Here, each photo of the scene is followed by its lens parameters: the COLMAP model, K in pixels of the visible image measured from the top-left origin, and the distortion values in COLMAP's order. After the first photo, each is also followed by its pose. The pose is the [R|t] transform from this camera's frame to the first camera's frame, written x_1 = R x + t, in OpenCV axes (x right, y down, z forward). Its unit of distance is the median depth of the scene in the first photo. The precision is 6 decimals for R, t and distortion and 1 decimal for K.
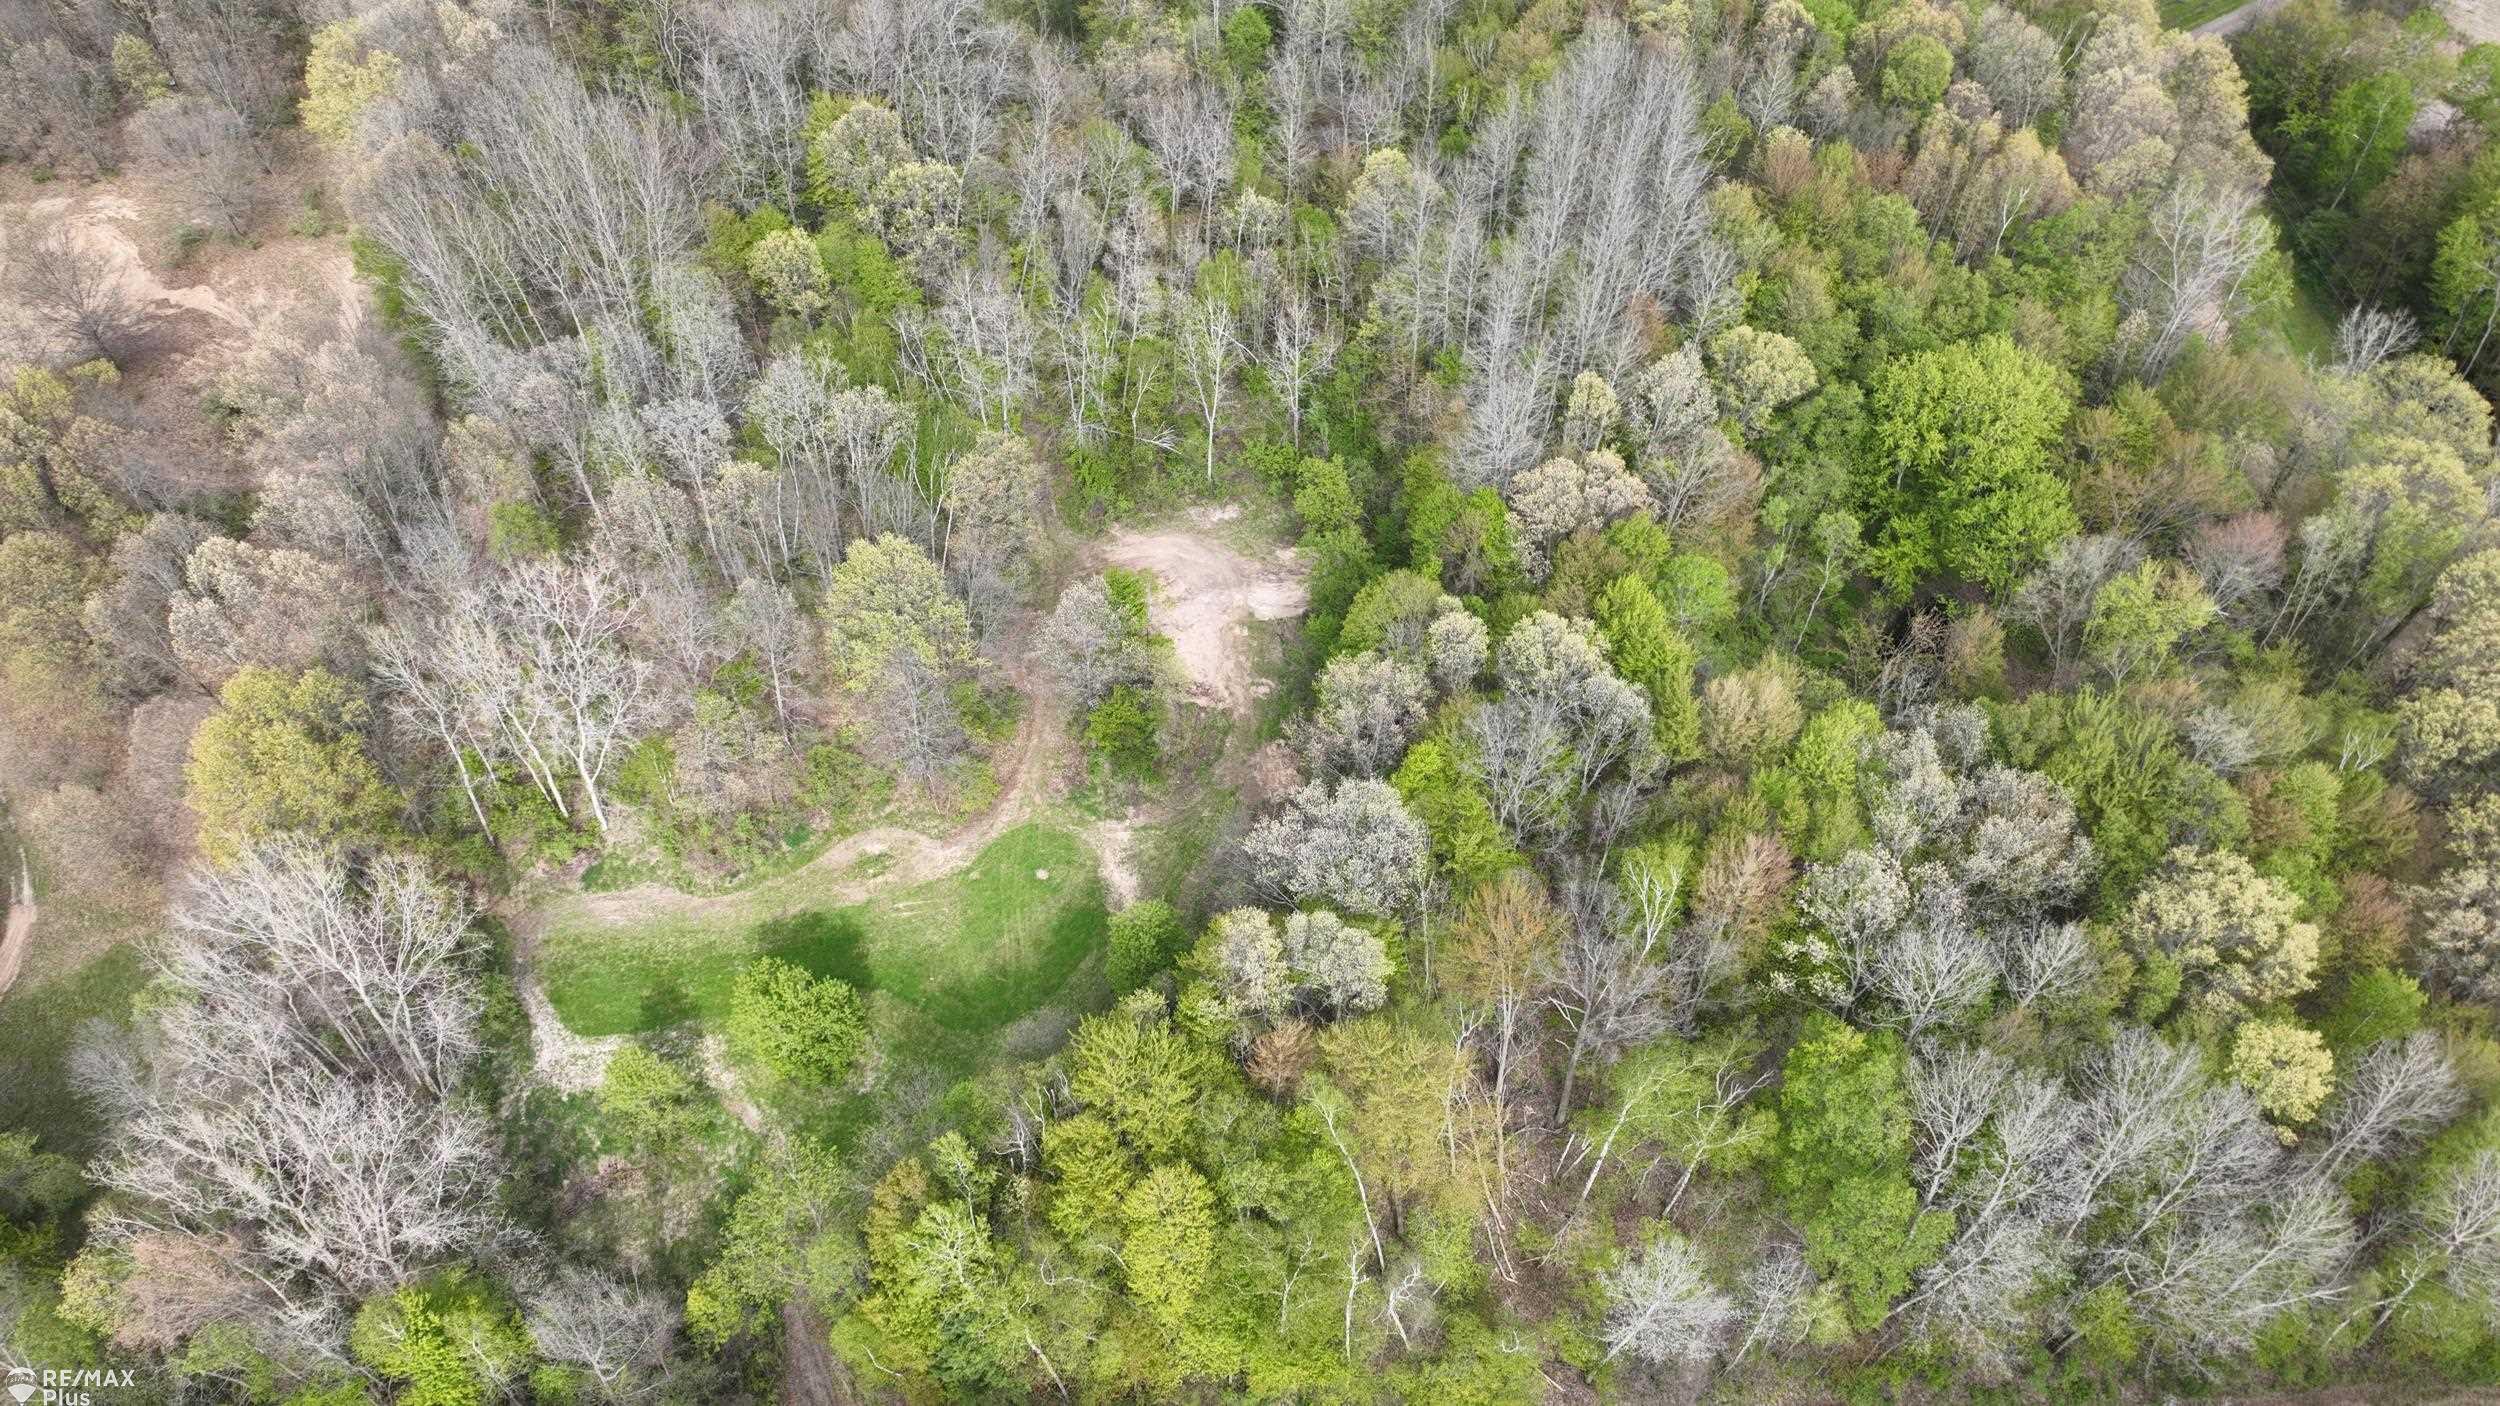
lens RADIAL K [[1775.4, 0, 1246.8], [0, 1775.4, 696.1], [0, 0, 1]] dist [0.006902, 0.009283]
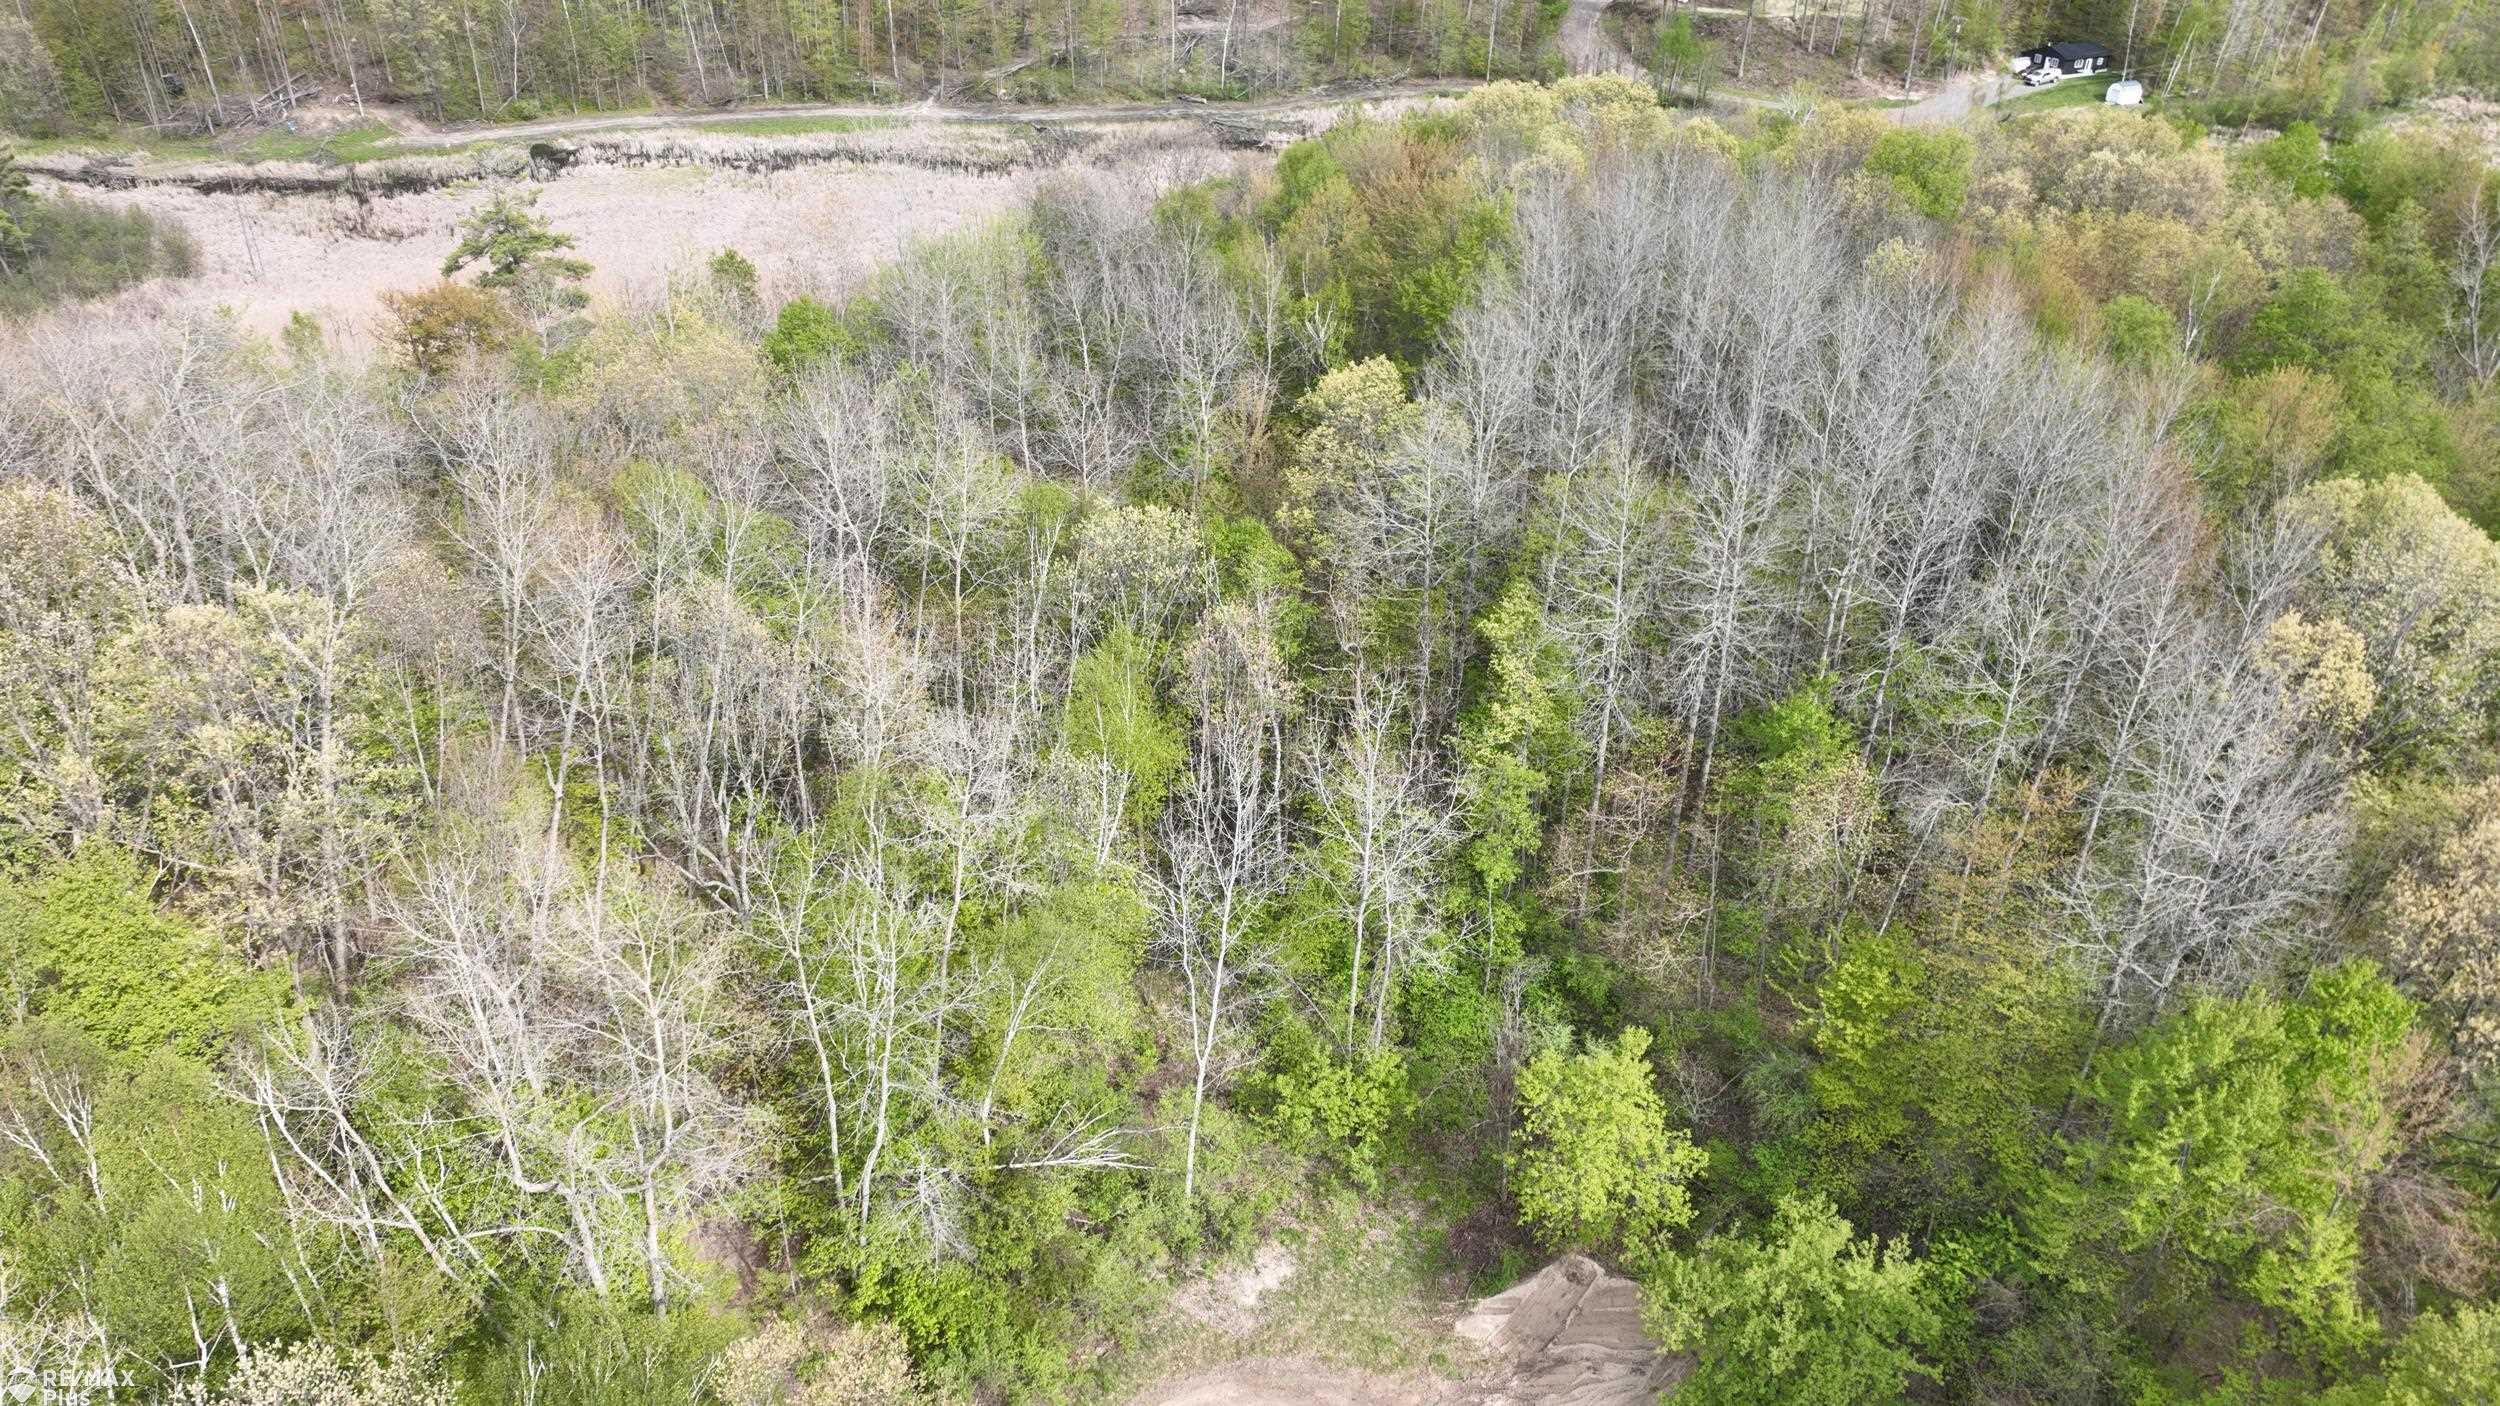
lens RADIAL K [[1775.4, 0, 1253.0], [0, 1775.4, 649.8], [0, 0, 1]] dist [0.006902, 0.009283]
pose [[0.878357, -0.231321, 0.418306, -0.167258], [0.354132, 0.902690, -0.244422, -0.152131], [-0.321061, 0.362825, 0.874802, 0.702433]]
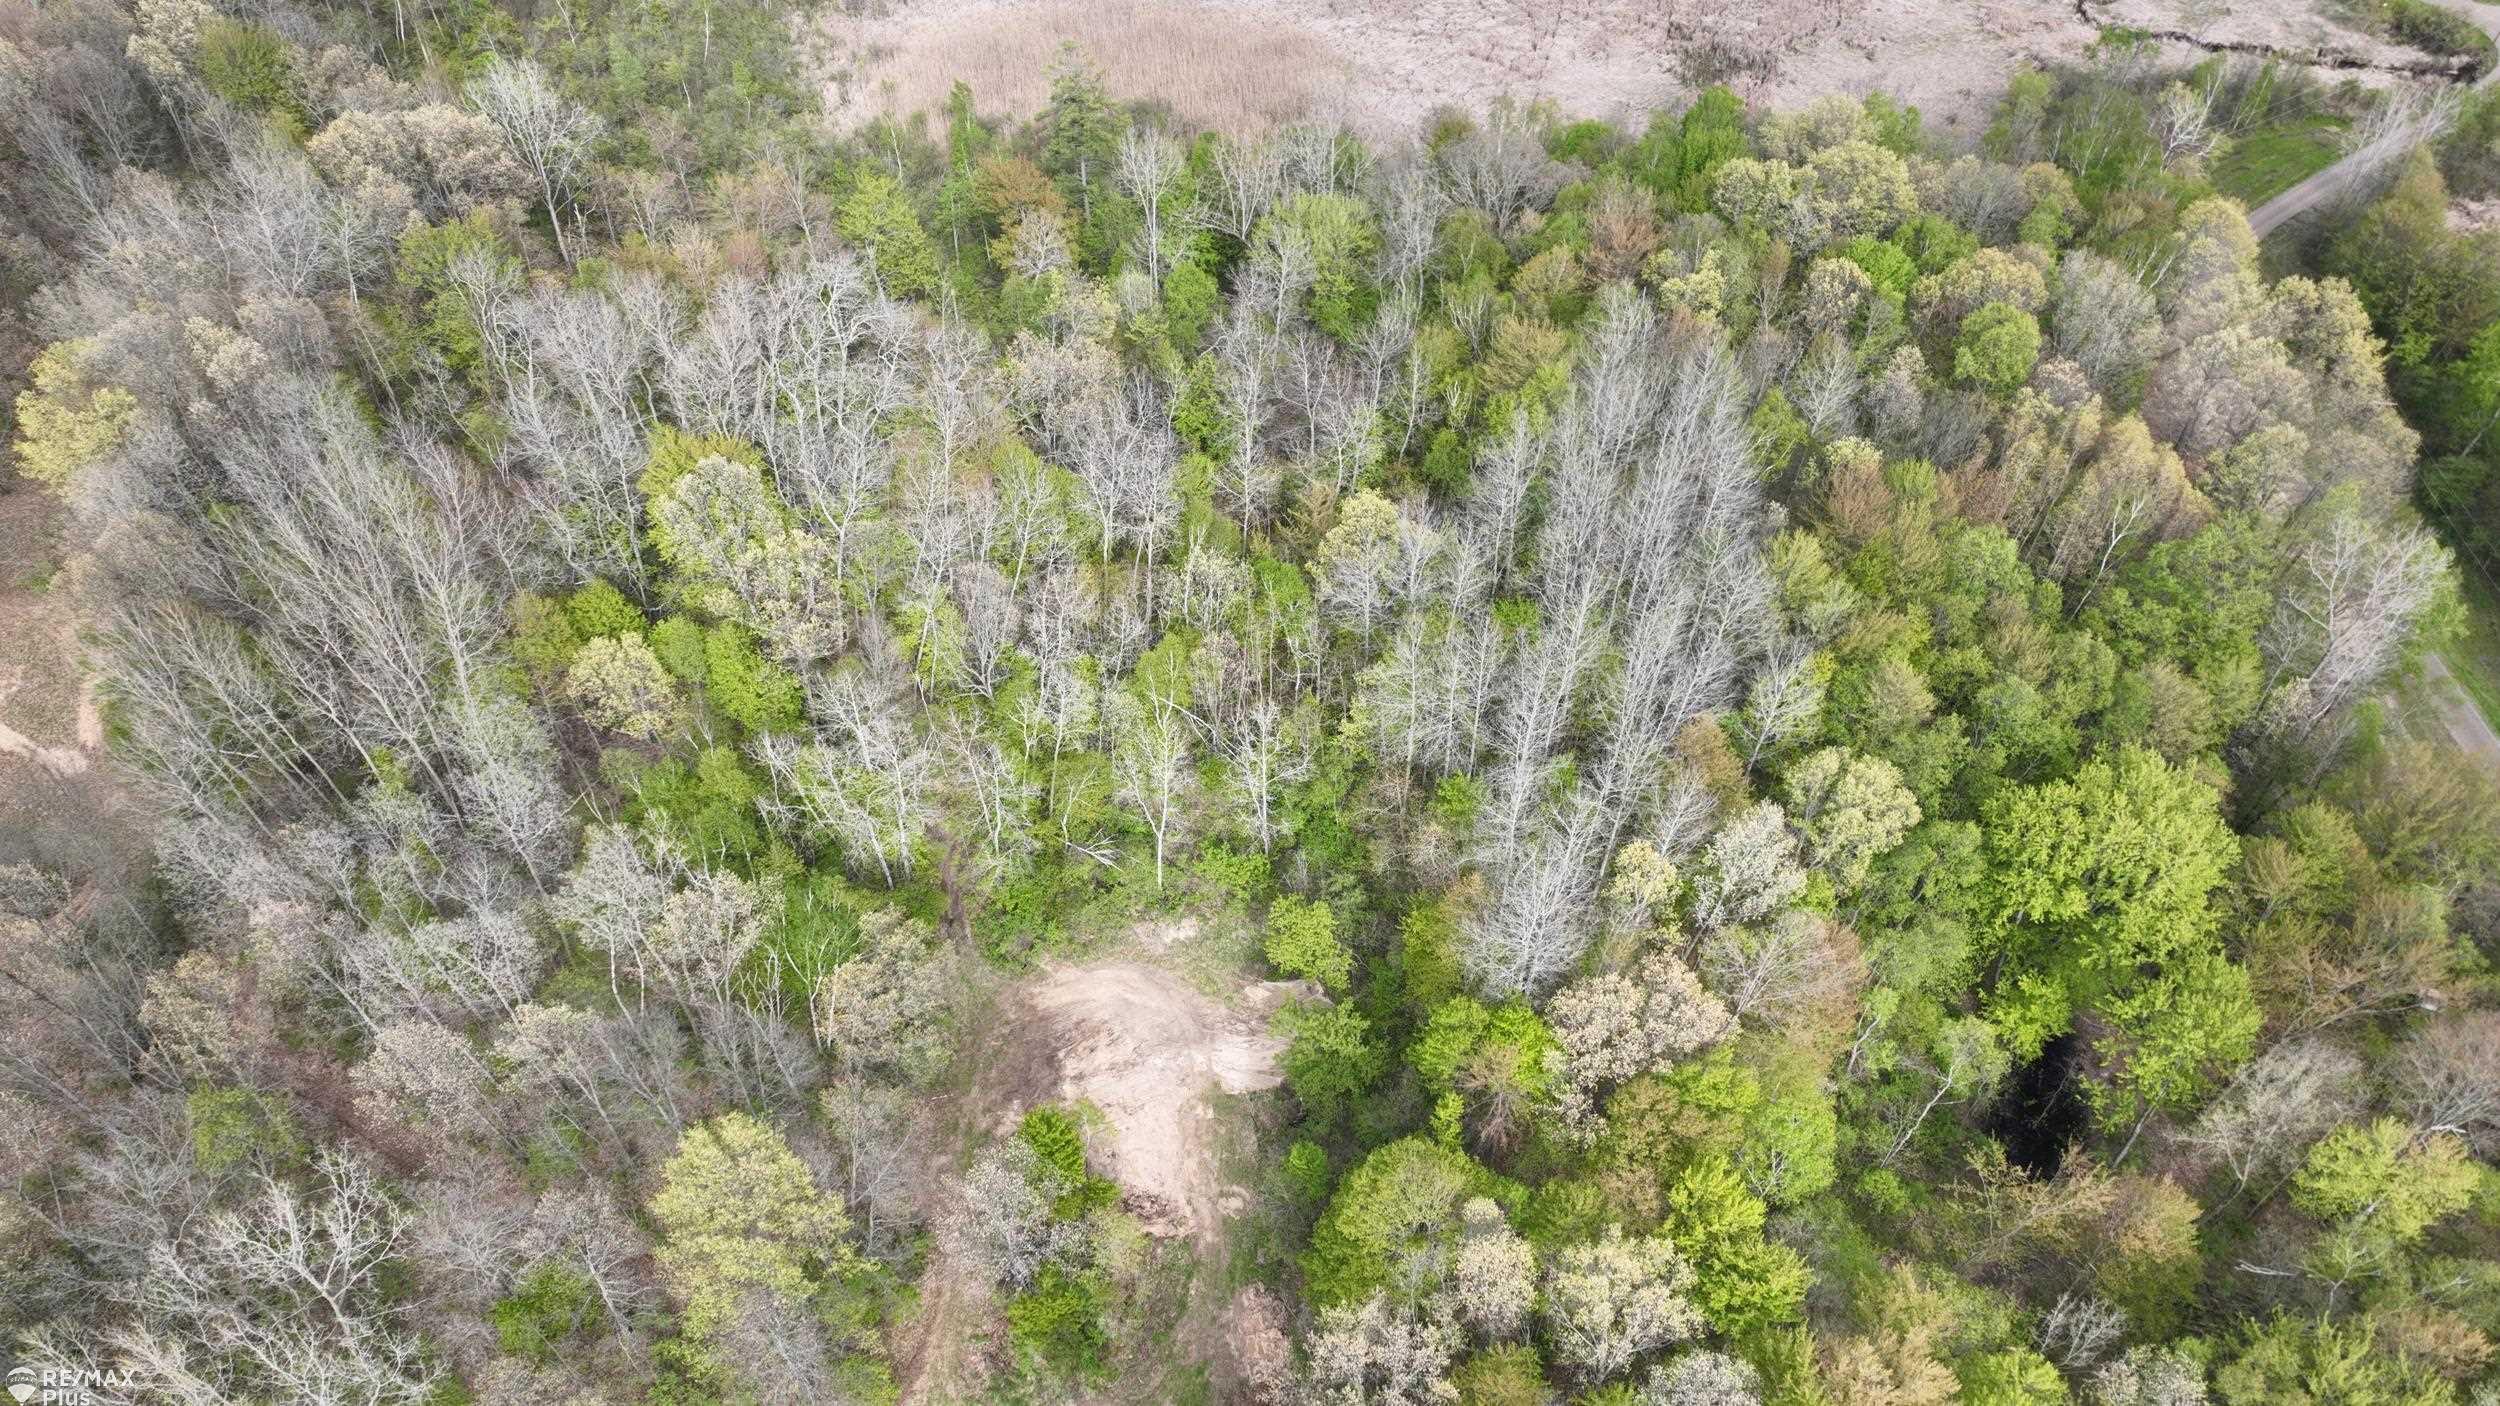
lens RADIAL K [[1775.4, 0, 1247.1], [0, 1775.4, 685.9], [0, 0, 1]] dist [0.006902, 0.009283]
pose [[0.999304, -0.030661, 0.021247, 0.005043], [0.030672, 0.999529, -0.000171, -0.246537], [-0.021232, 0.000822, 0.999774, 0.215297]]
